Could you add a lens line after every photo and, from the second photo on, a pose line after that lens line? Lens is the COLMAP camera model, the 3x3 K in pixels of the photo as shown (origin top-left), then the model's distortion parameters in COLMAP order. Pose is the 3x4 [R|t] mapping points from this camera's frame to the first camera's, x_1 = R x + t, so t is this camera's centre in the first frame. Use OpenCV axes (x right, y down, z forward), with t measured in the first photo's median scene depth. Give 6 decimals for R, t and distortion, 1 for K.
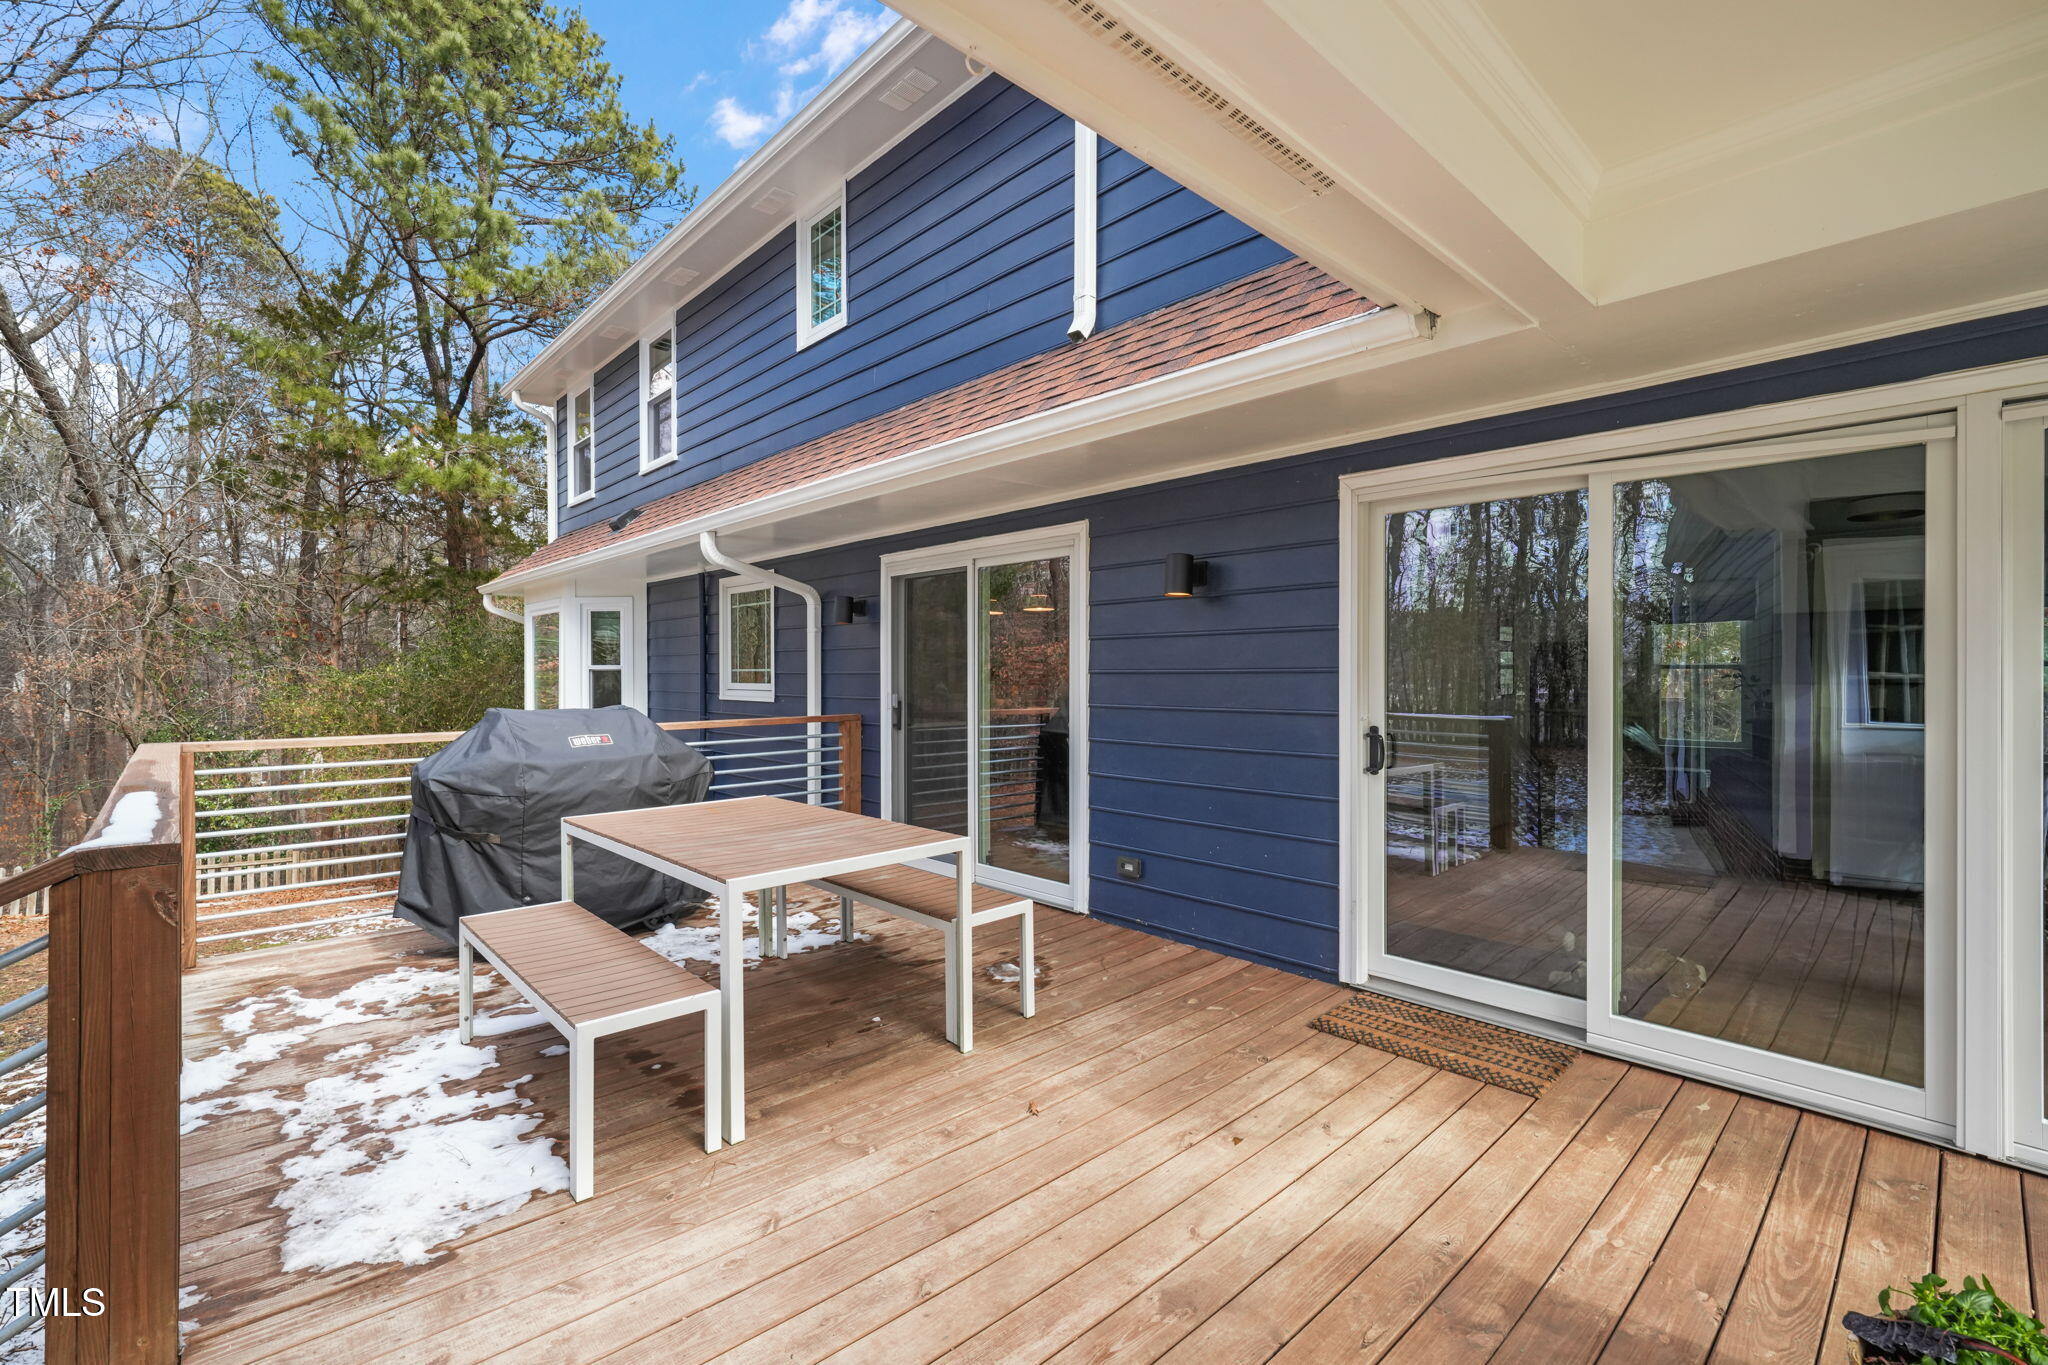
lens RADIAL K [[894.2, 0, 1026.8], [0, 894.2, 678.7], [0, 0, 1]] dist [-0.001248, 0.000670]
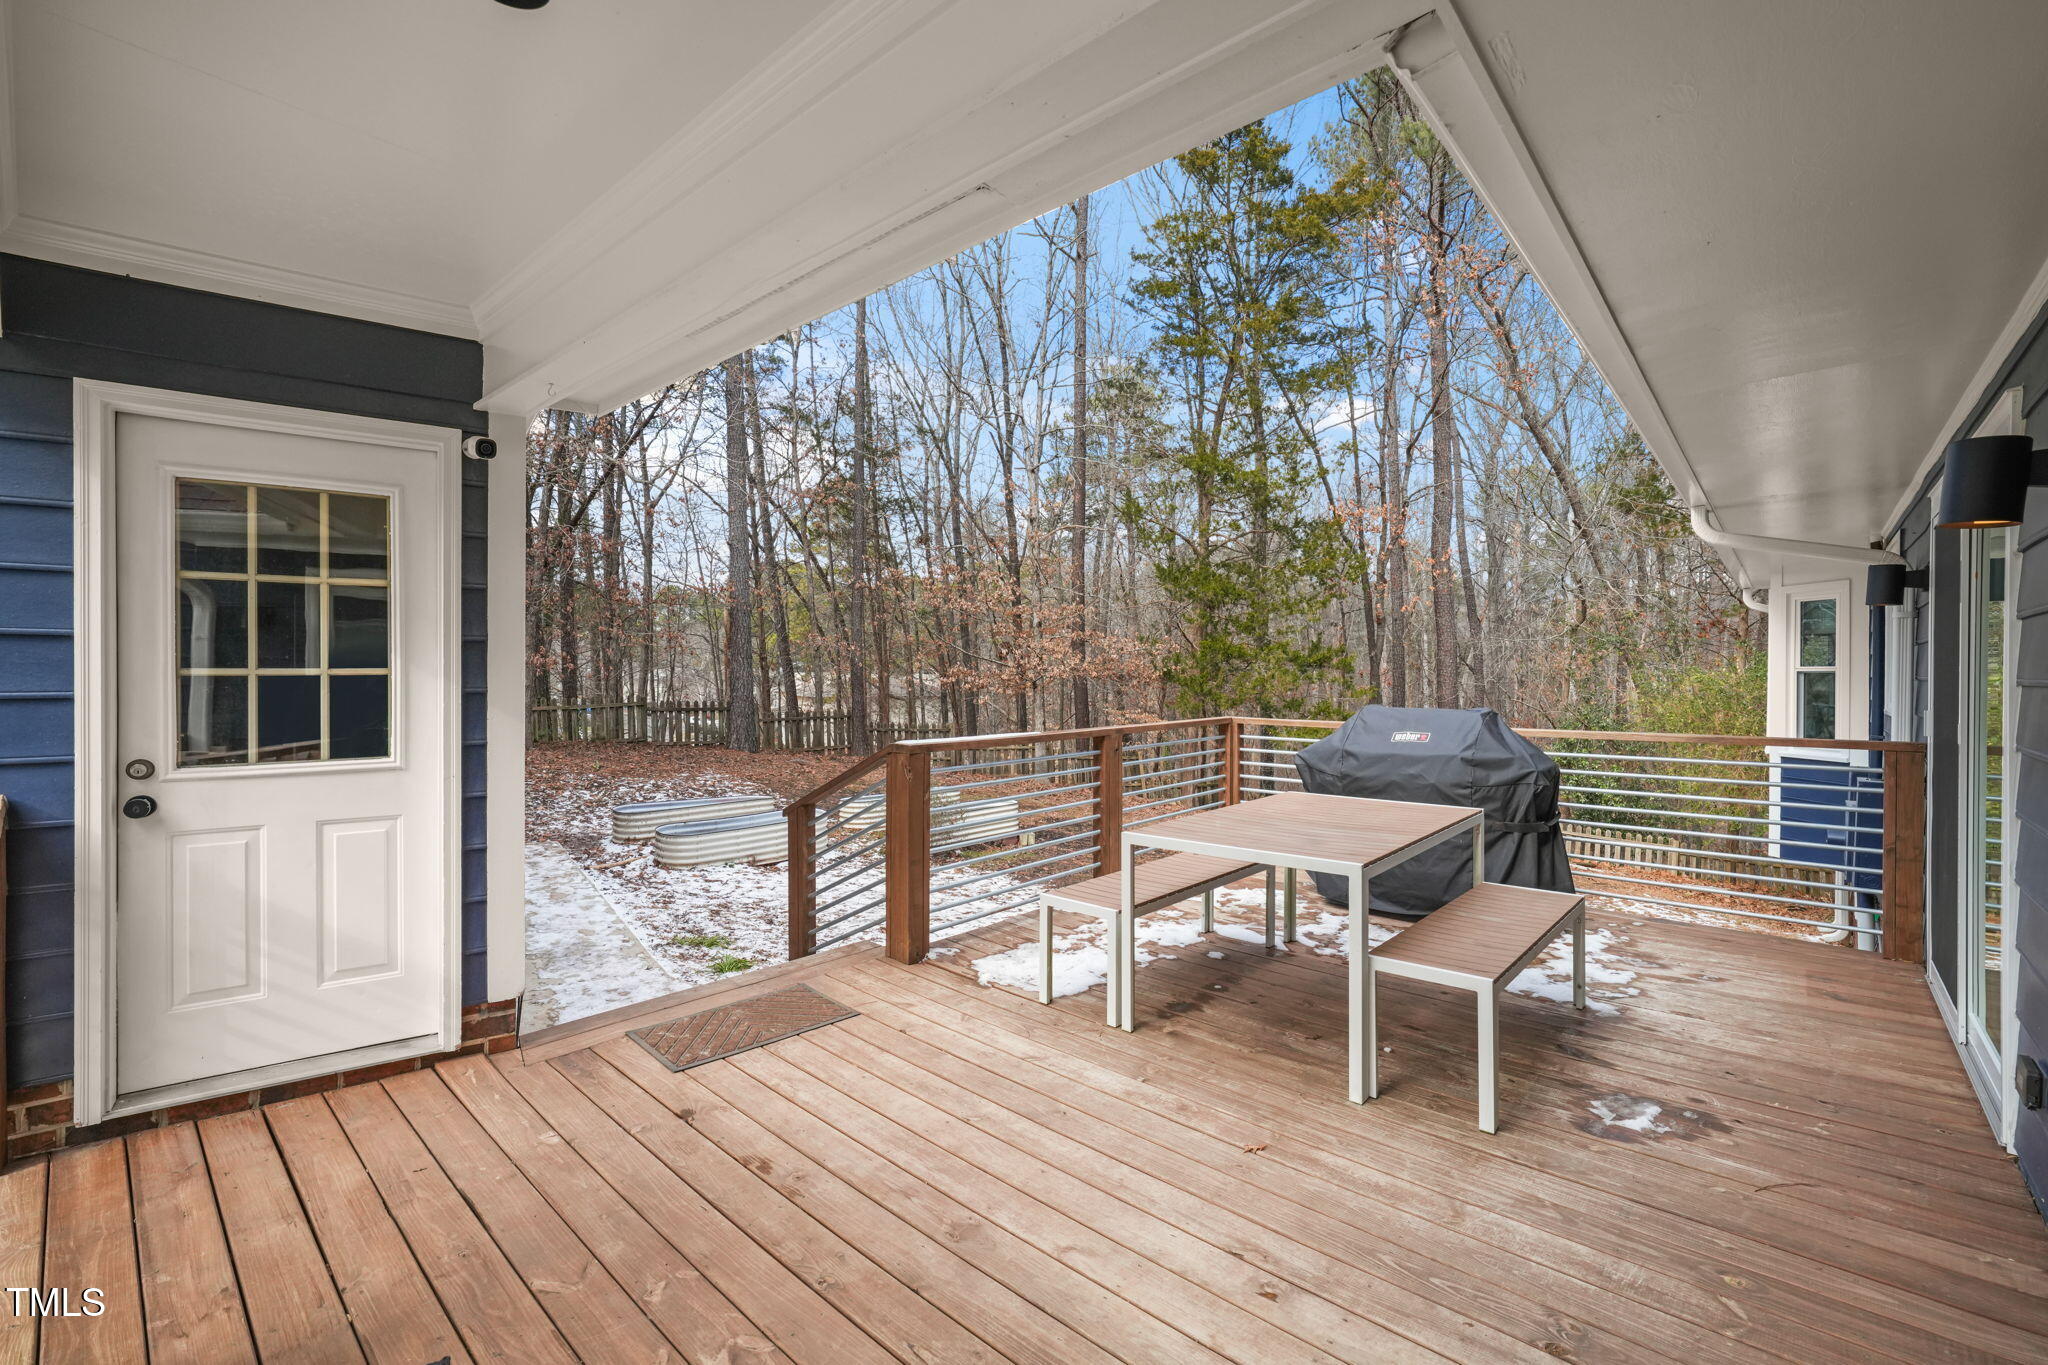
lens RADIAL K [[894.2, 0, 1040.1], [0, 894.2, 673.3], [0, 0, 1]] dist [-0.001248, 0.000670]
pose [[0.104099, 0.008611, -0.994530, 0.868608], [-0.008688, 0.999932, 0.007748, -0.026097], [0.994529, 0.007834, 0.104167, 0.631962]]
